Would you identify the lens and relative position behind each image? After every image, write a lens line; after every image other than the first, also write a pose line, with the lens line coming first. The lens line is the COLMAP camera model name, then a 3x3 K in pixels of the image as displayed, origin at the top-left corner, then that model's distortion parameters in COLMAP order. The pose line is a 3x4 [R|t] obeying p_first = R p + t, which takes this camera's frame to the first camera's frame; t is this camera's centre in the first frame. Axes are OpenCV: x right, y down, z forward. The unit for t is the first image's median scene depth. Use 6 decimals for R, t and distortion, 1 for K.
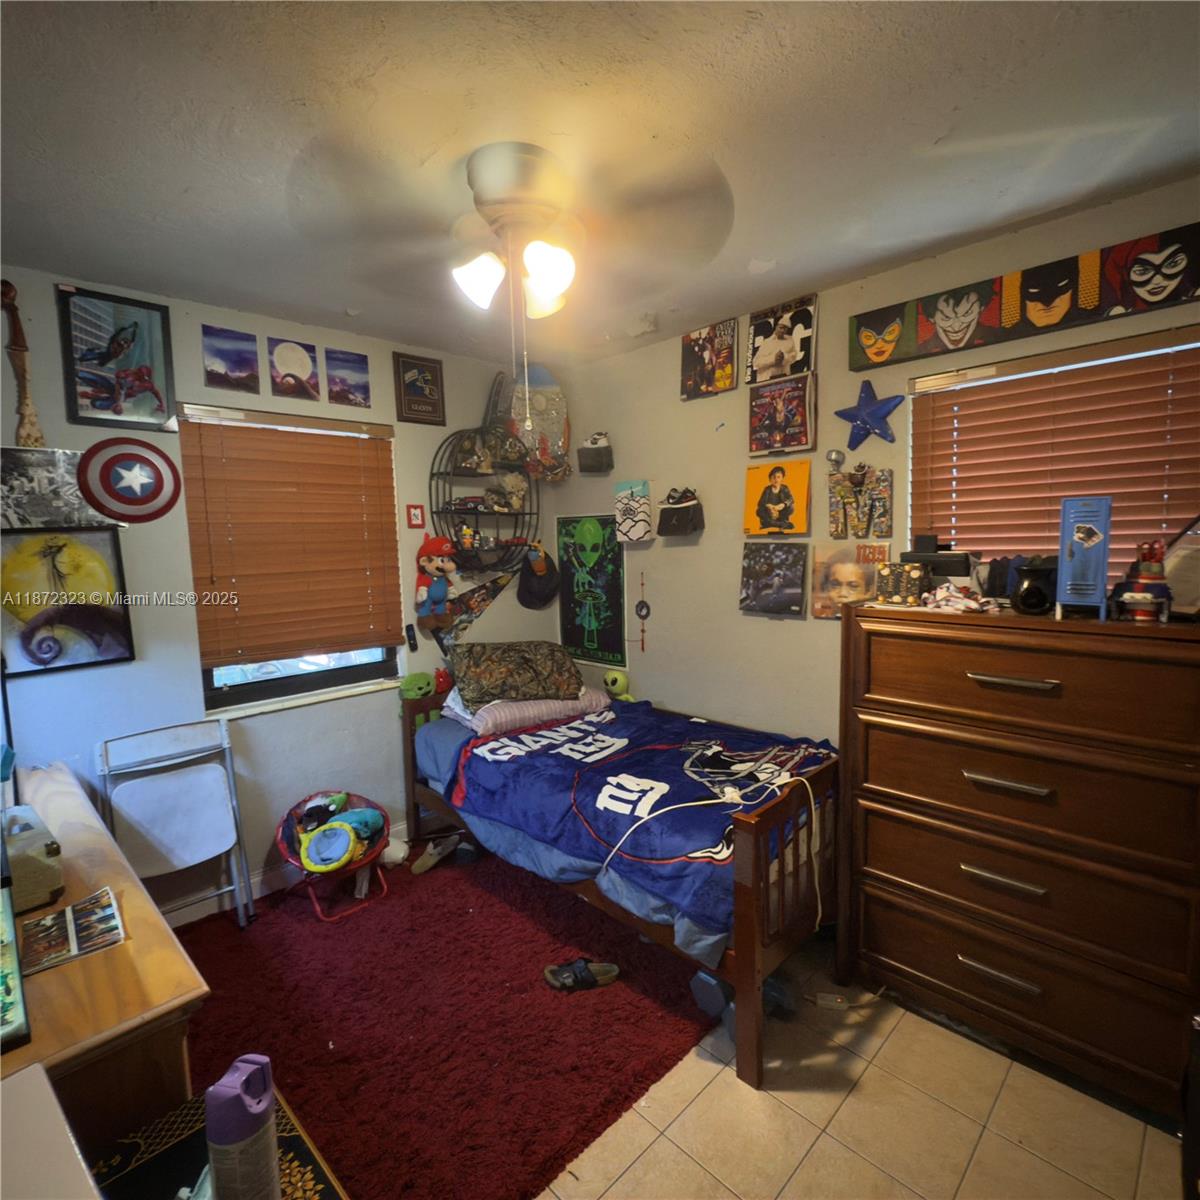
lens RADIAL K [[641.9, 0, 605.9], [0, 641.9, 600.2], [0, 0, 1]] dist [-0.000342, -0.000184]
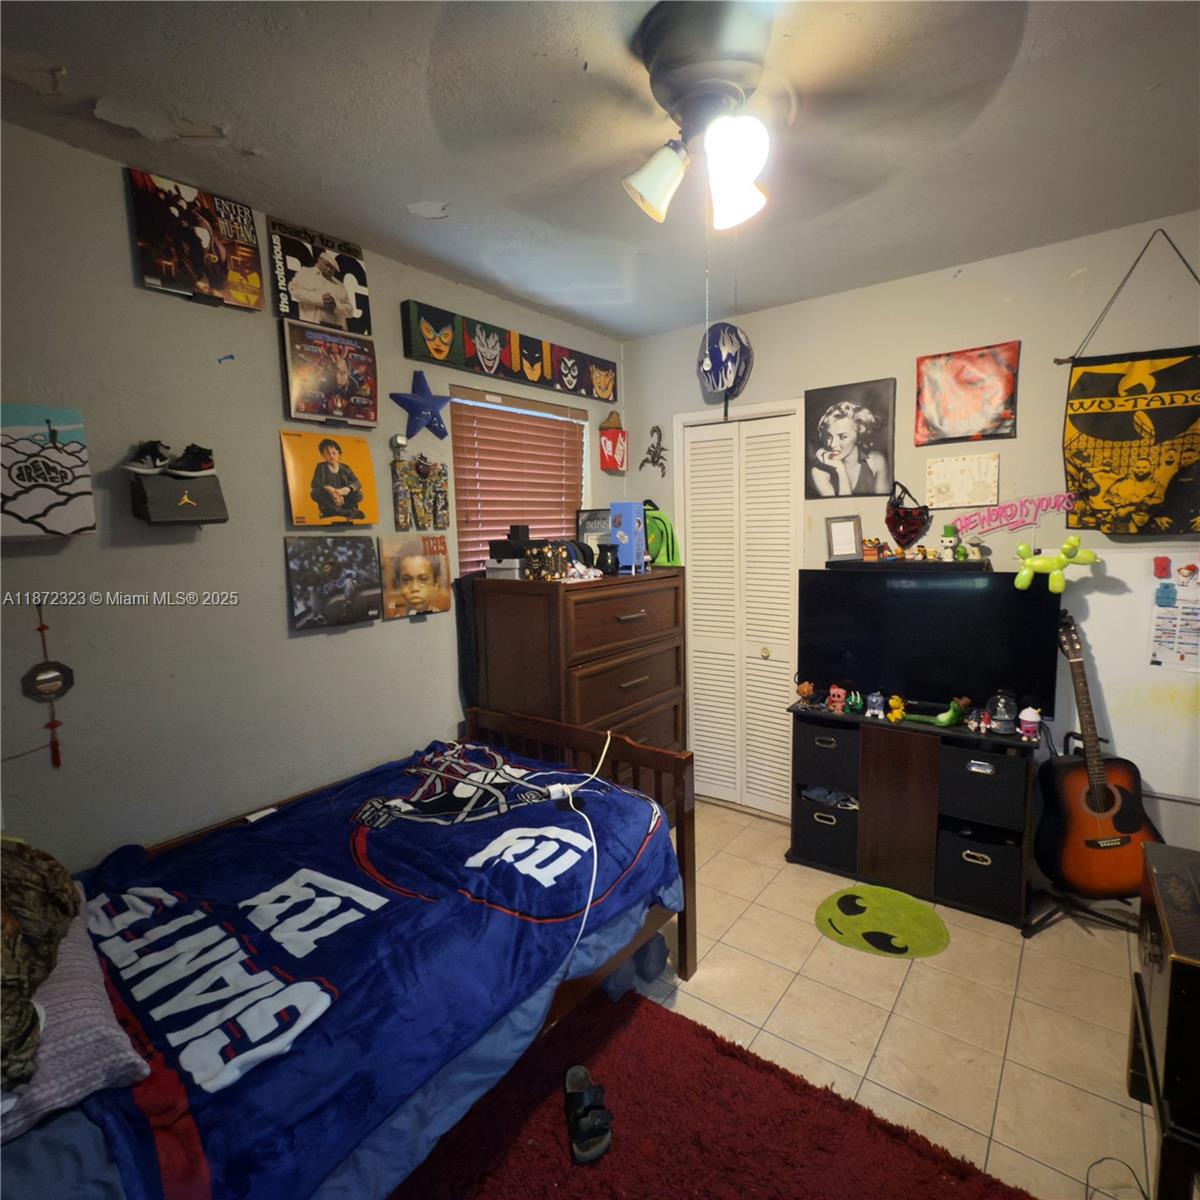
lens RADIAL K [[641.9, 0, 605.9], [0, 641.9, 600.2], [0, 0, 1]] dist [-0.000342, -0.000184]
pose [[-0.136553, -0.083850, 0.987078, -0.595191], [0.124020, 0.987125, 0.101011, -0.052489], [-0.982839, 0.136211, -0.124396, 0.820647]]
